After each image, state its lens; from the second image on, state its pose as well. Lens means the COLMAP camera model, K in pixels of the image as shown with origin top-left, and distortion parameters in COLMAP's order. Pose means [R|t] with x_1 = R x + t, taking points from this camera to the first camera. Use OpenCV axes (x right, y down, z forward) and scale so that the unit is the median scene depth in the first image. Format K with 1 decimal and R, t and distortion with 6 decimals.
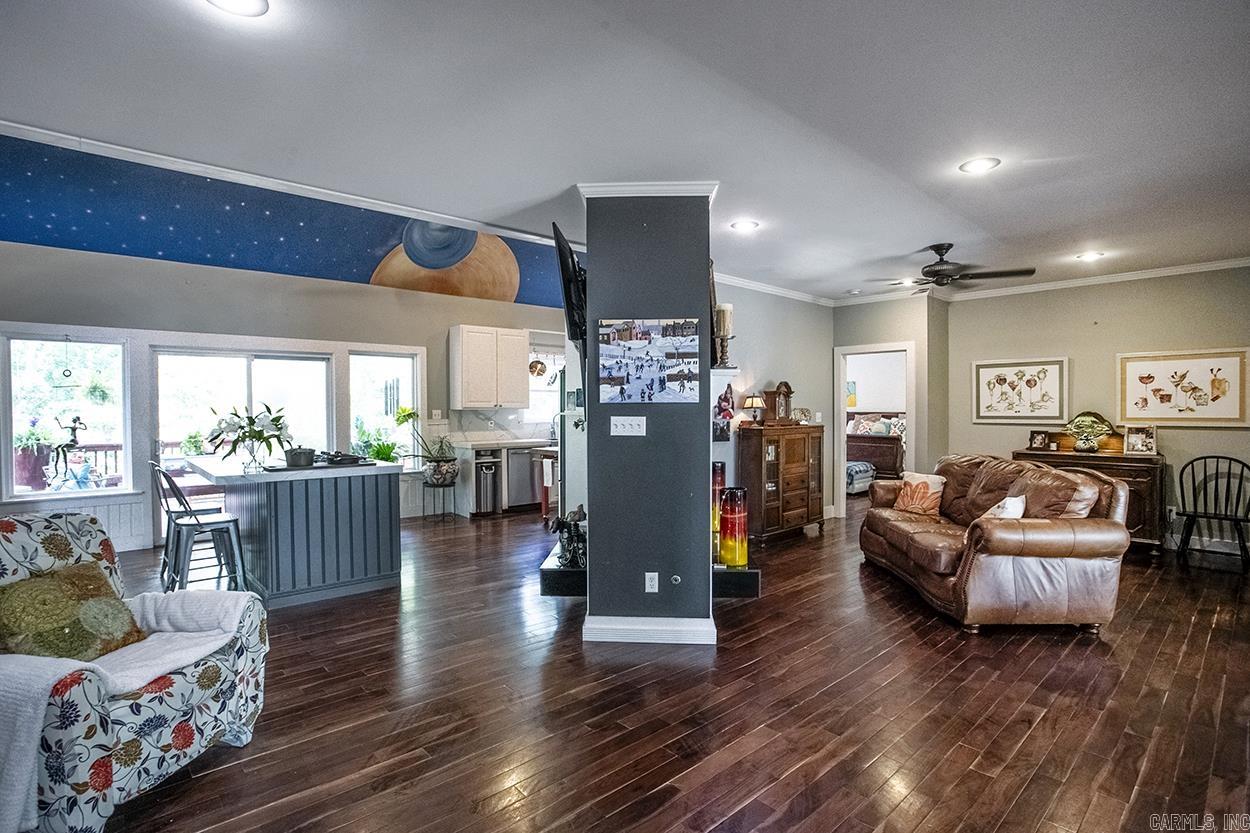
lens RADIAL K [[610.0, 0, 578.1], [0, 610.0, 425.5], [0, 0, 1]] dist [-0.059936, 0.022569]
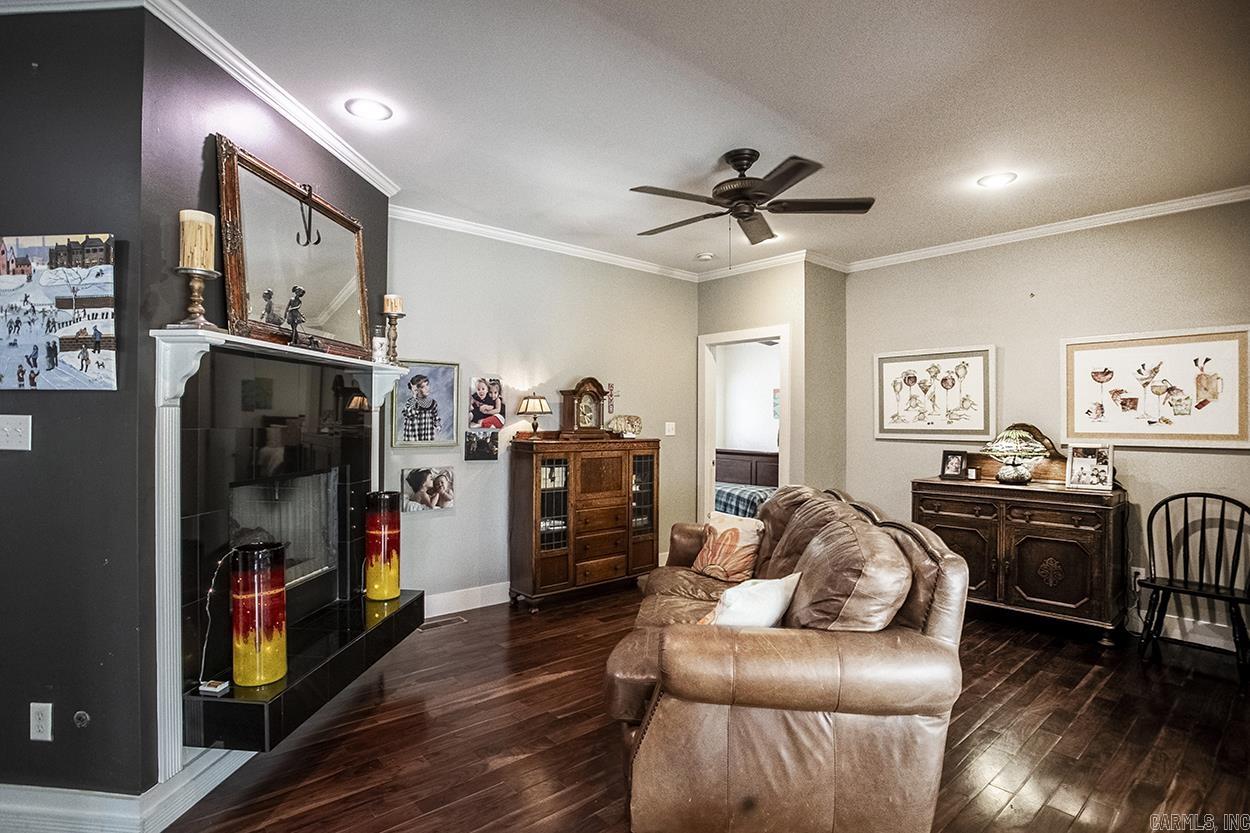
lens RADIAL K [[610.0, 0, 589.9], [0, 610.0, 427.7], [0, 0, 1]] dist [-0.059936, 0.022569]
pose [[0.999598, 0.011723, -0.025826, 0.412185], [-0.012175, 0.999774, -0.017429, -0.000554], [0.025616, 0.017736, 0.999515, 0.321799]]
